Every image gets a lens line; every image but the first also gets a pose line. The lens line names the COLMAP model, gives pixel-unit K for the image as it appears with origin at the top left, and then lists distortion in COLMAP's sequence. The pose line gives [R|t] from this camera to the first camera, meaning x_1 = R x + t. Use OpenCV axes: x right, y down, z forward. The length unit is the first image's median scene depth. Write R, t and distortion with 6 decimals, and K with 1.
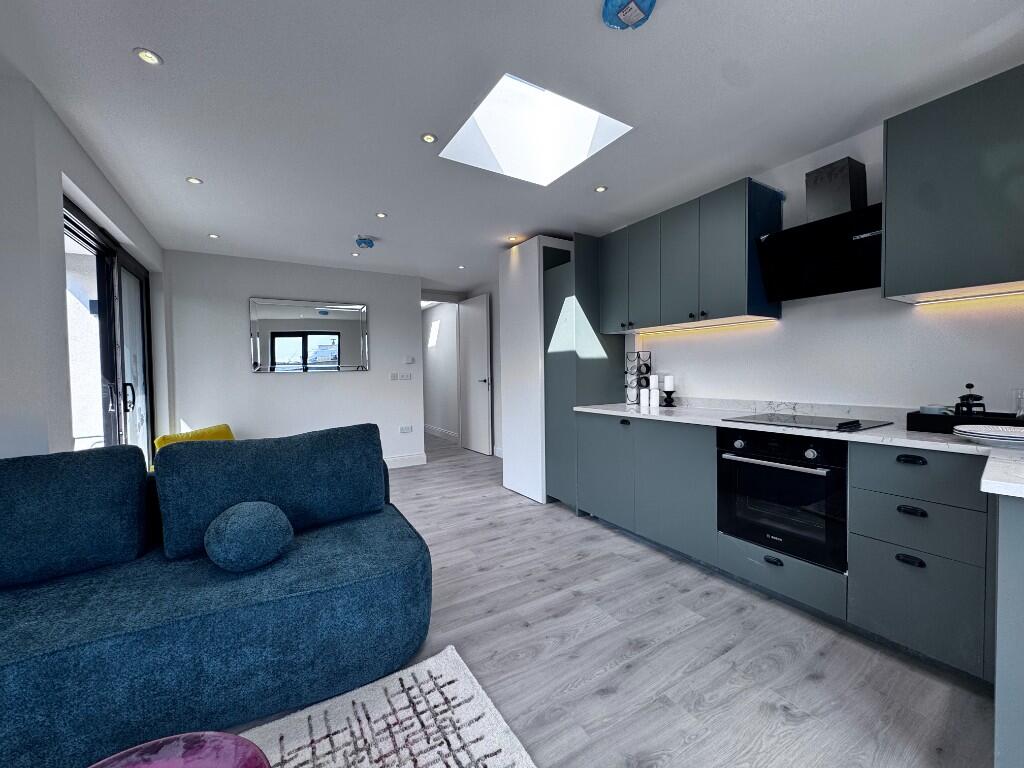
lens RADIAL K [[410.0, 0, 512.0], [0, 410.0, 384.0], [0, 0, 1]] dist [0.000629, 0.000000]
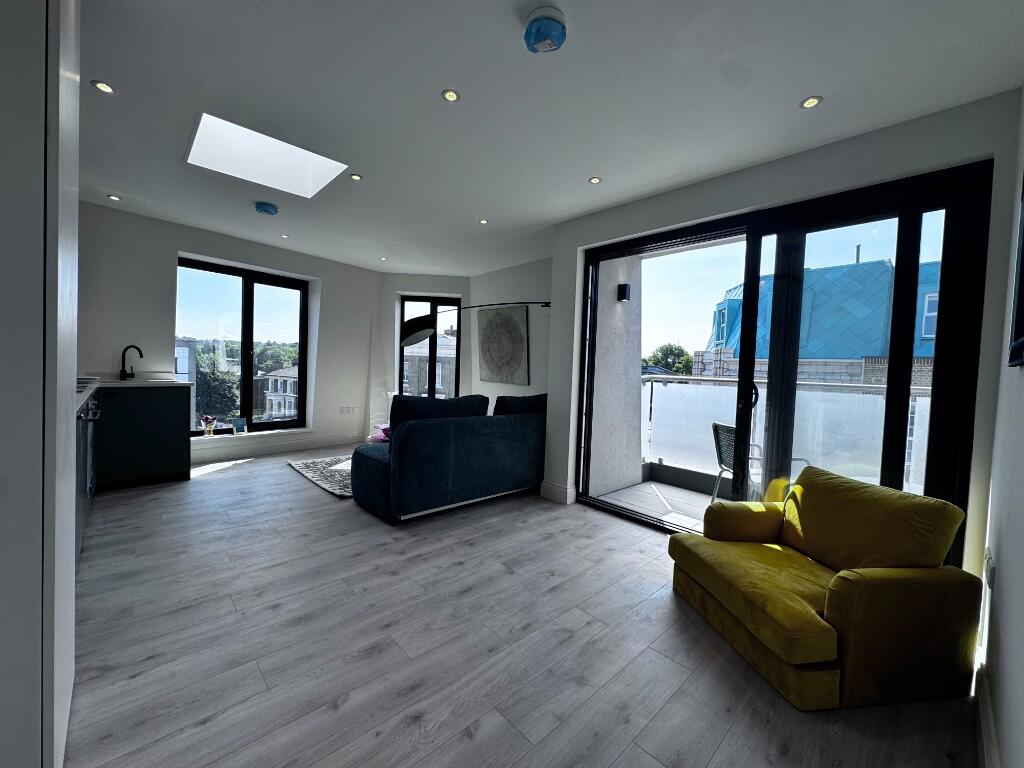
lens RADIAL K [[410.0, 0, 512.0], [0, 410.0, 384.0], [0, 0, 1]] dist [0.000629, 0.000000]
pose [[-0.977813, -0.014598, -0.208971, -0.392479], [-0.030226, 0.996962, 0.071790, -0.049222], [0.207288, 0.076514, -0.975283, 2.241410]]
